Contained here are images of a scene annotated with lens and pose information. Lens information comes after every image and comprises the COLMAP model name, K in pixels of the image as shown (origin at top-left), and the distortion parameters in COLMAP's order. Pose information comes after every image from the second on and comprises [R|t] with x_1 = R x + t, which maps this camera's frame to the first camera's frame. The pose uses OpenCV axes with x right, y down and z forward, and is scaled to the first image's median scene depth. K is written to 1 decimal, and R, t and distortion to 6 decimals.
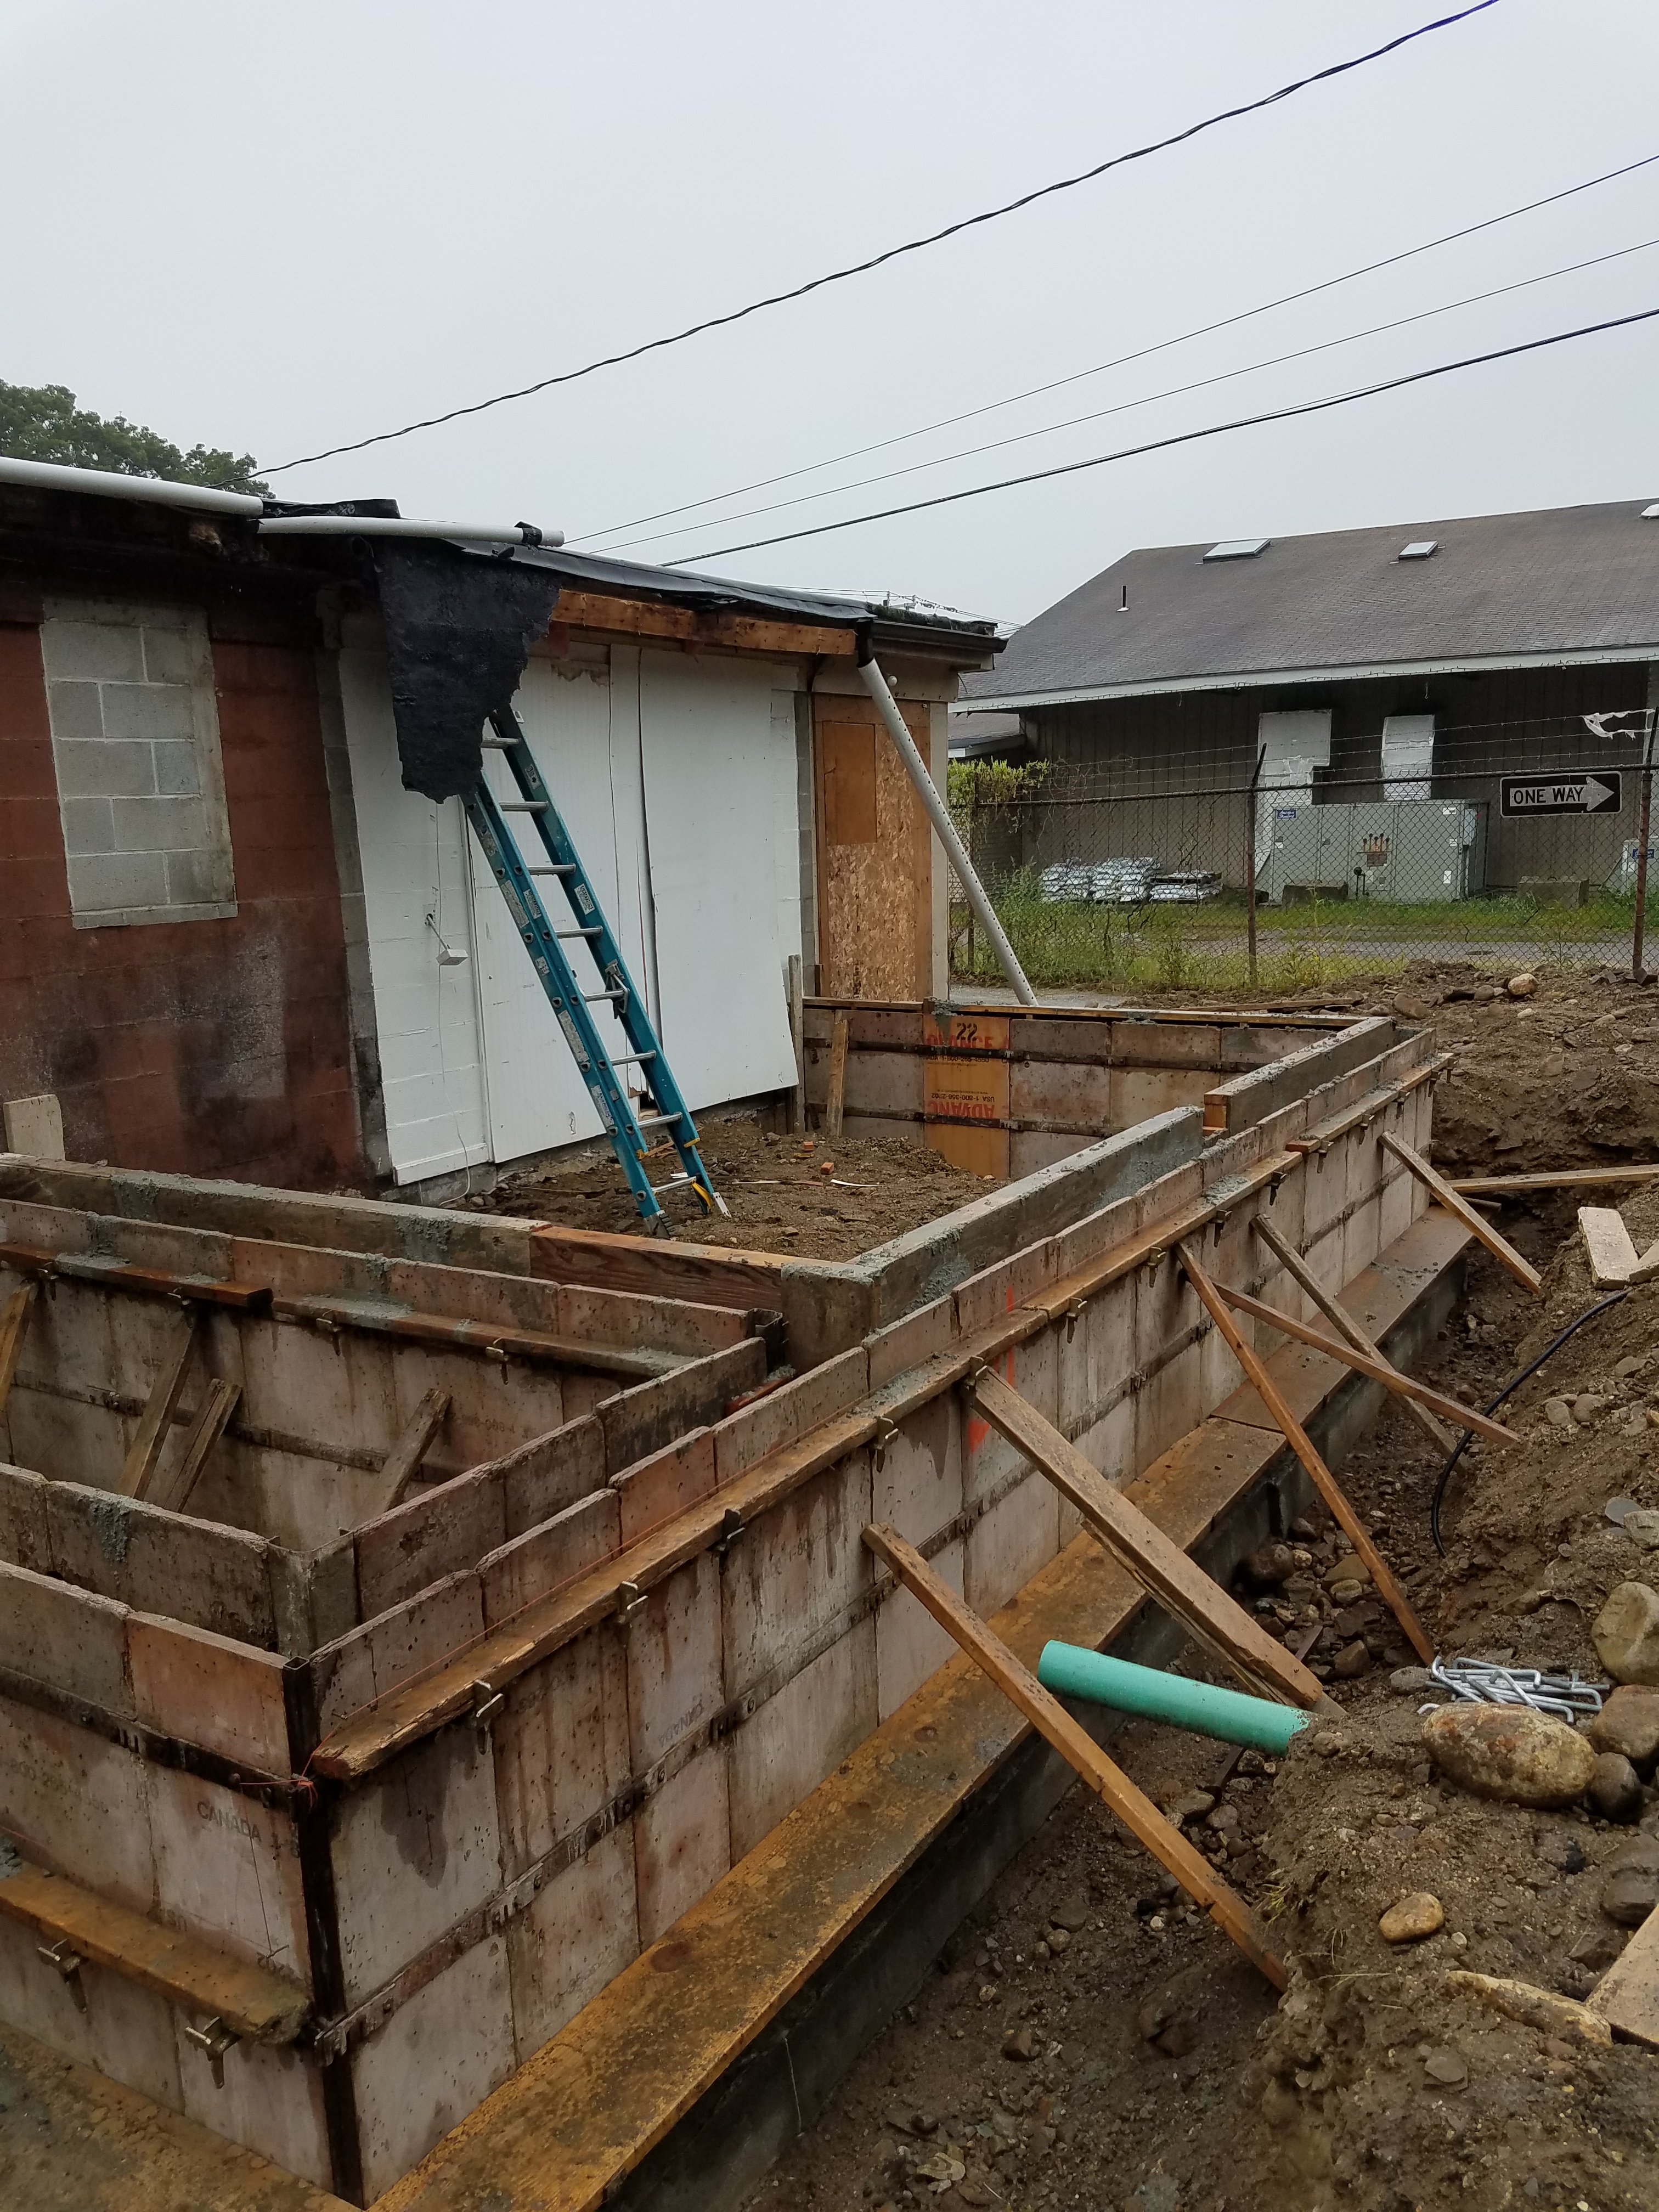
lens RADIAL K [[1674.6, 0, 853.2], [0, 1674.6, 1148.0], [0, 0, 1]] dist [0.259741, -0.561899]
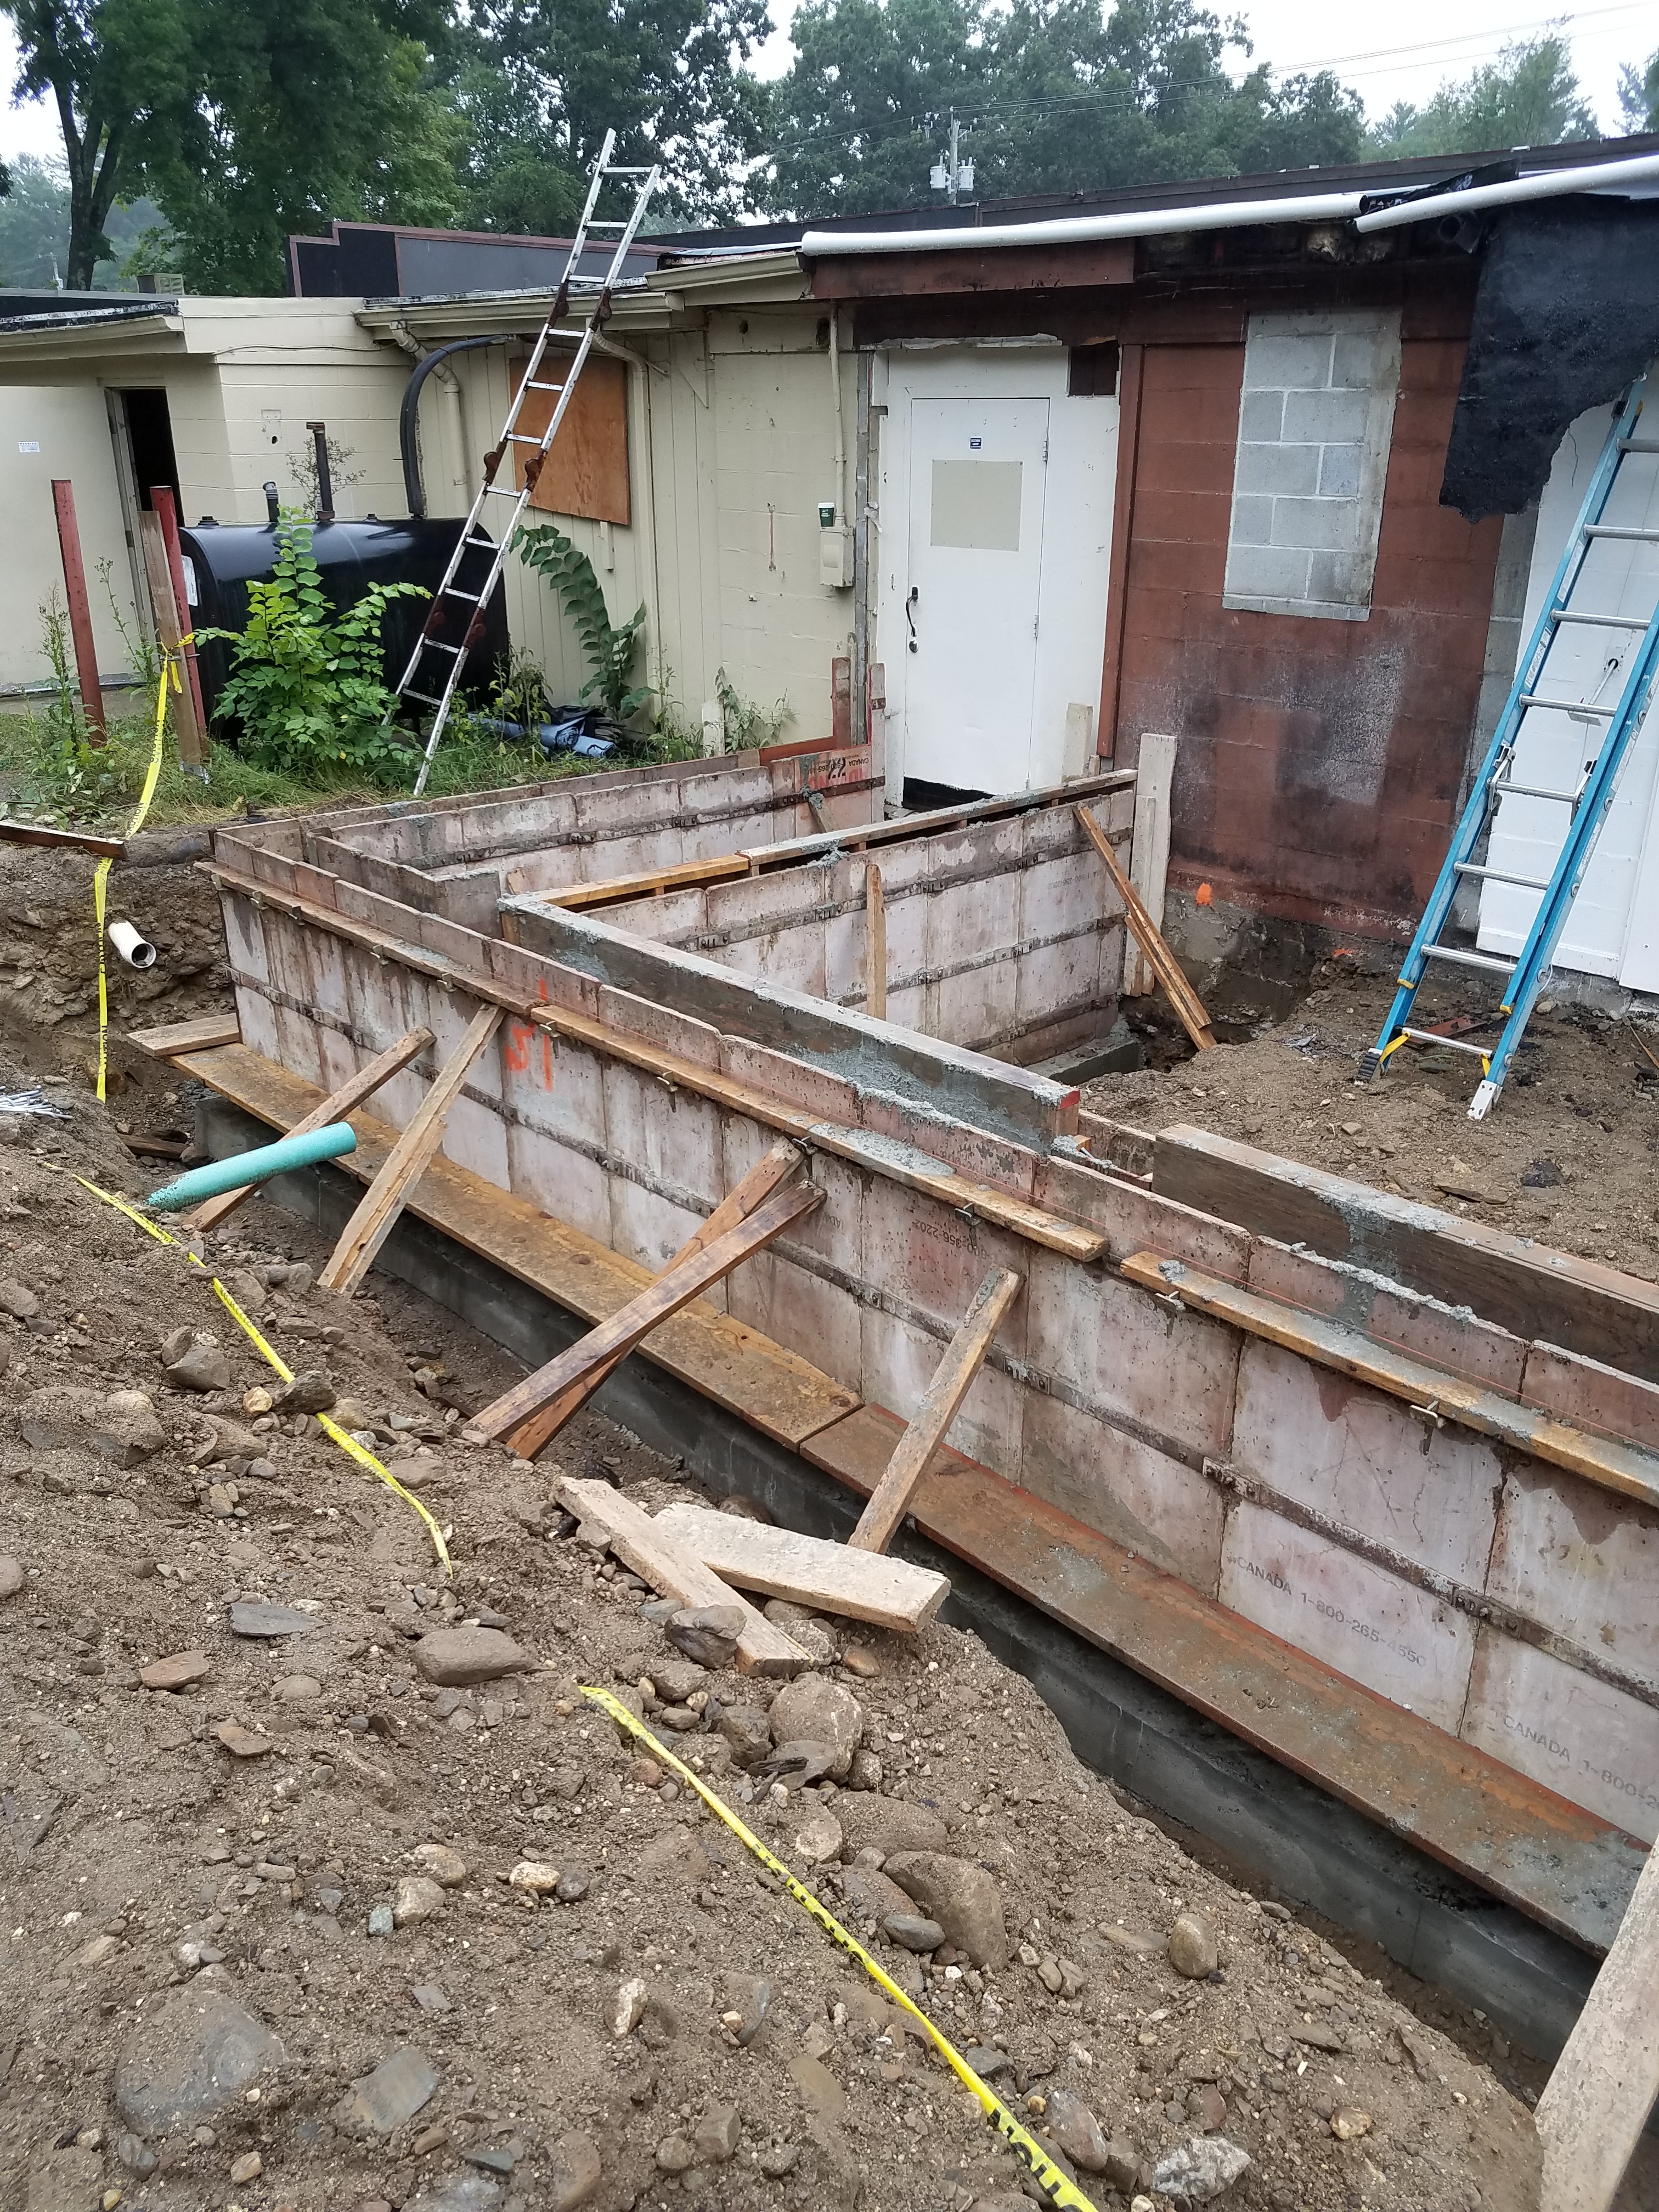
lens RADIAL K [[1708.1, 0, 823.3], [0, 1708.1, 1115.5], [0, 0, 1]] dist [0.203237, -0.353400]
pose [[-0.284734, 0.384570, -0.878084, 1.069379], [-0.188262, 0.875729, 0.444586, -0.386307], [0.939938, 0.291899, -0.176950, 1.322329]]
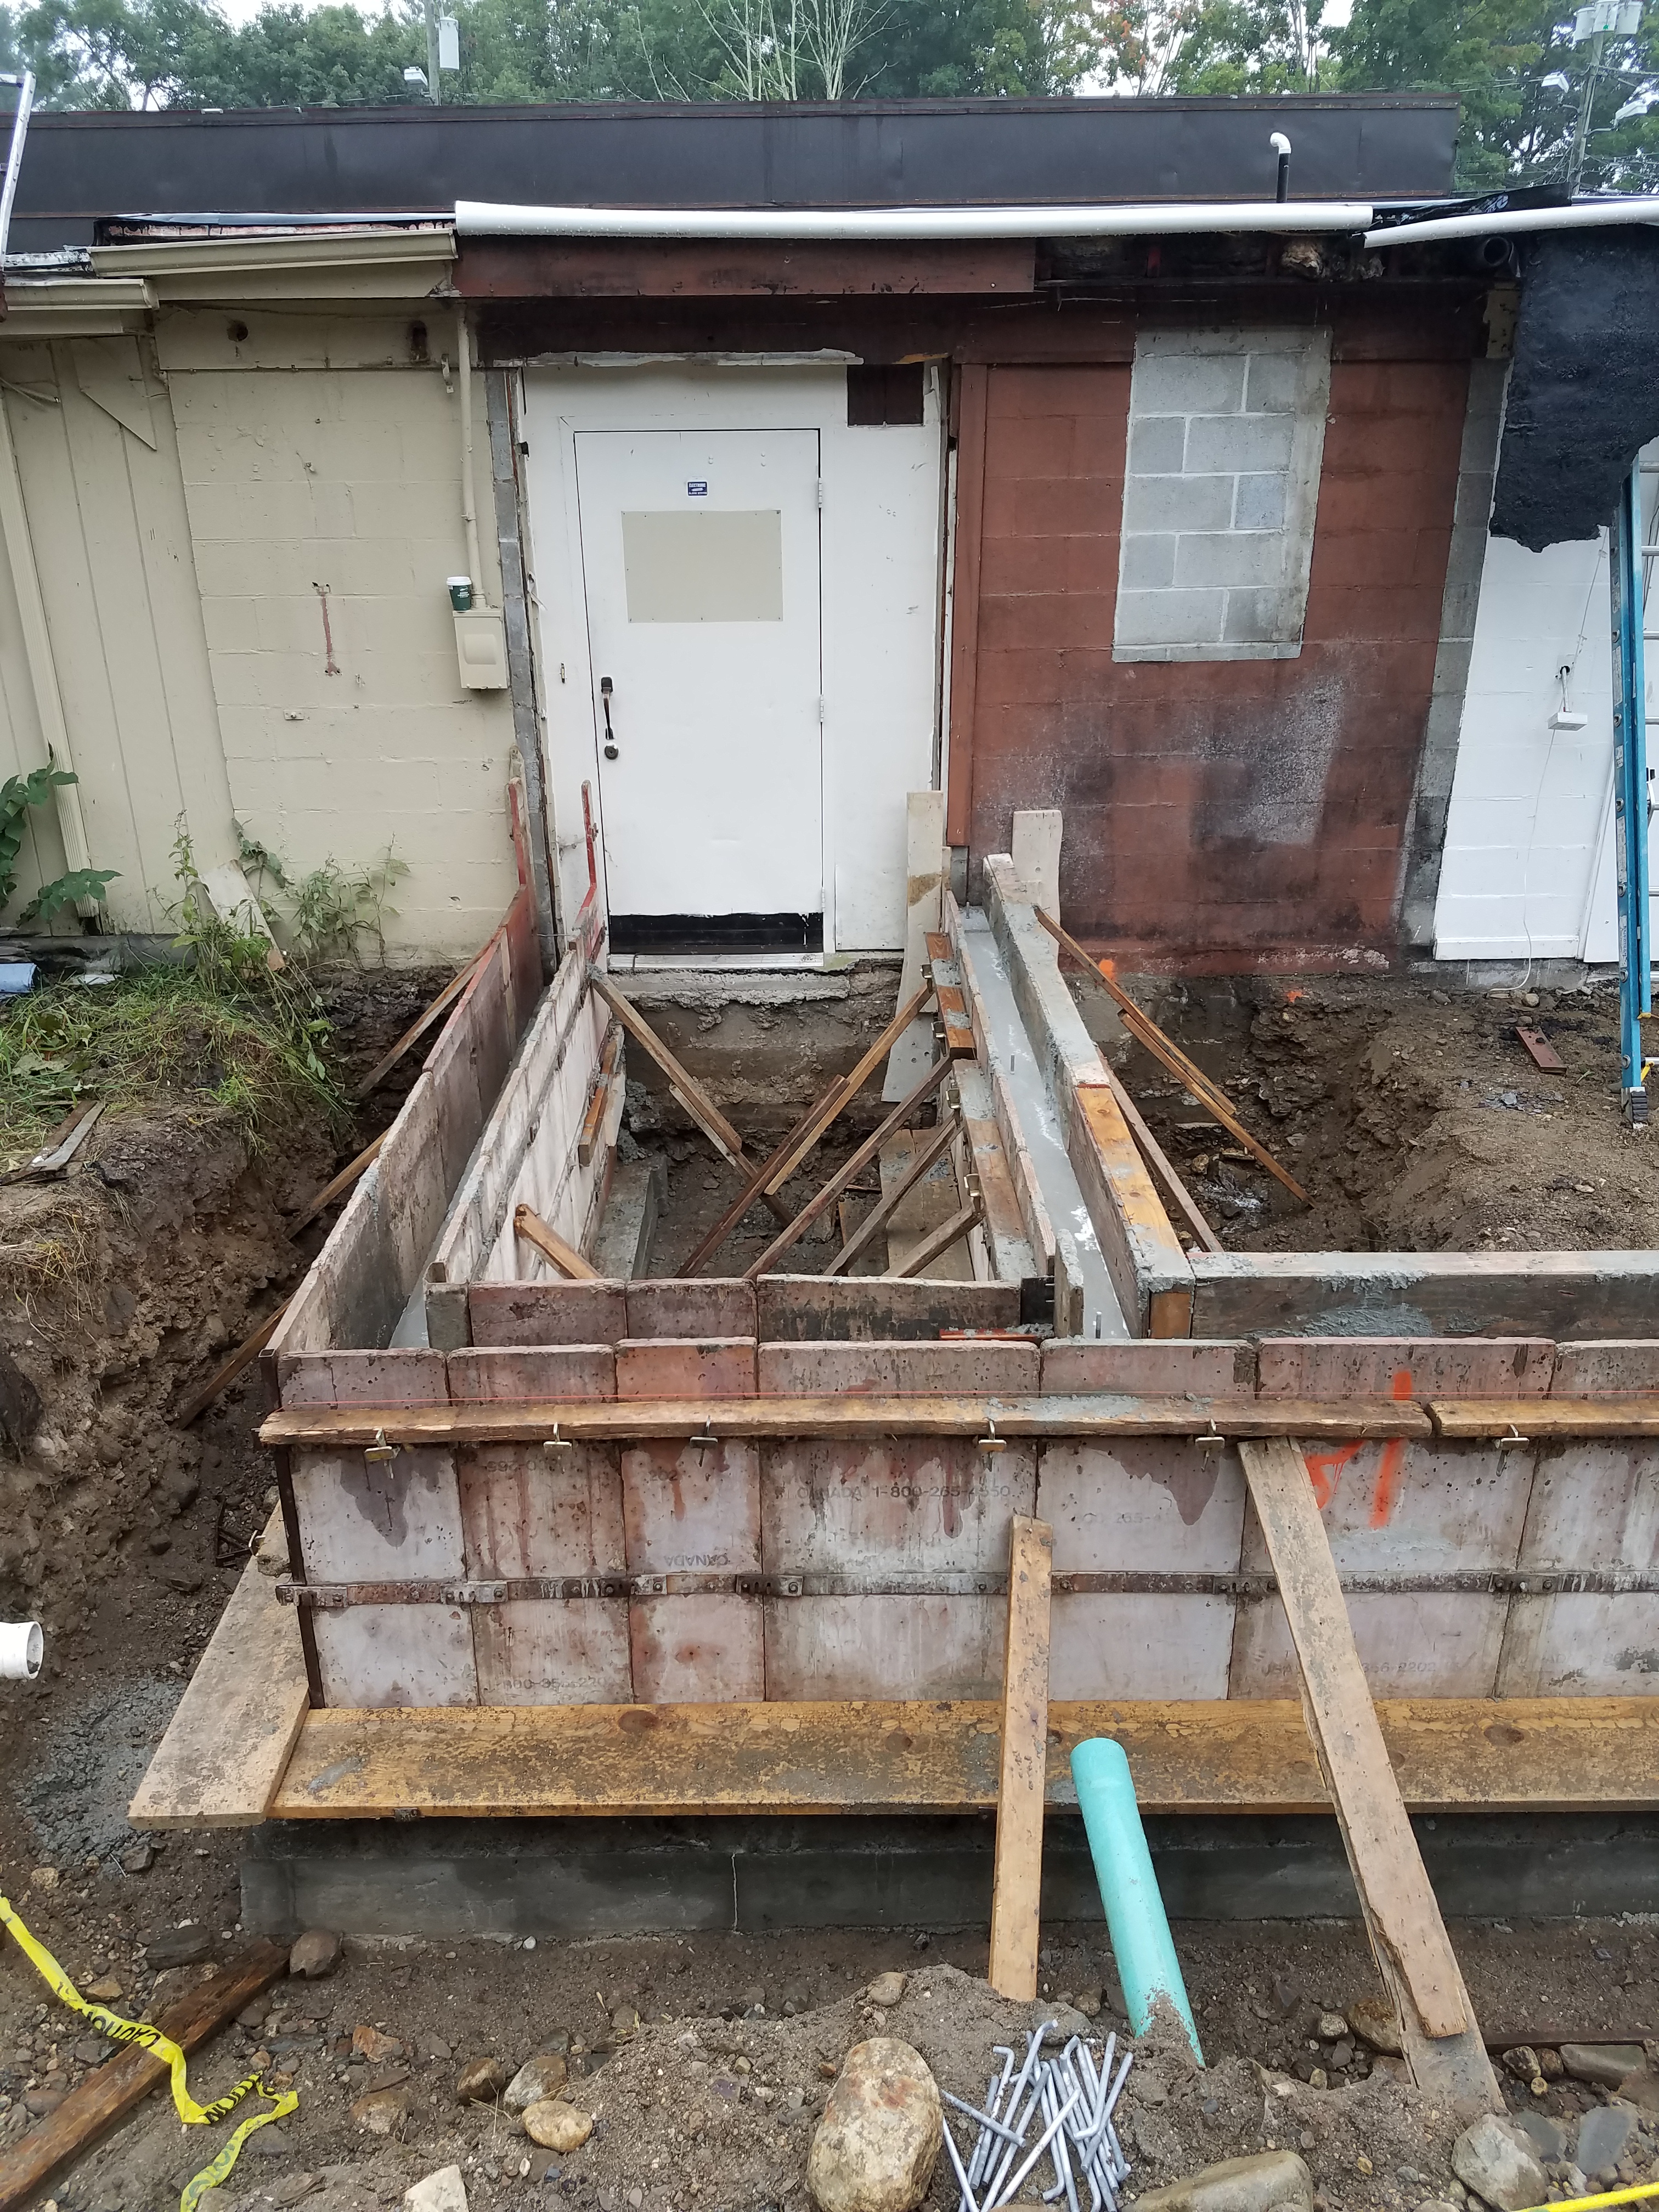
lens RADIAL K [[1699.4, 0, 793.8], [0, 1699.4, 1087.8], [0, 0, 1]] dist [0.223455, -0.408359]
pose [[0.514399, 0.351722, -0.782103, 0.488029], [-0.173103, 0.935833, 0.307004, -0.219284], [0.839898, -0.022538, 0.542276, 0.293517]]
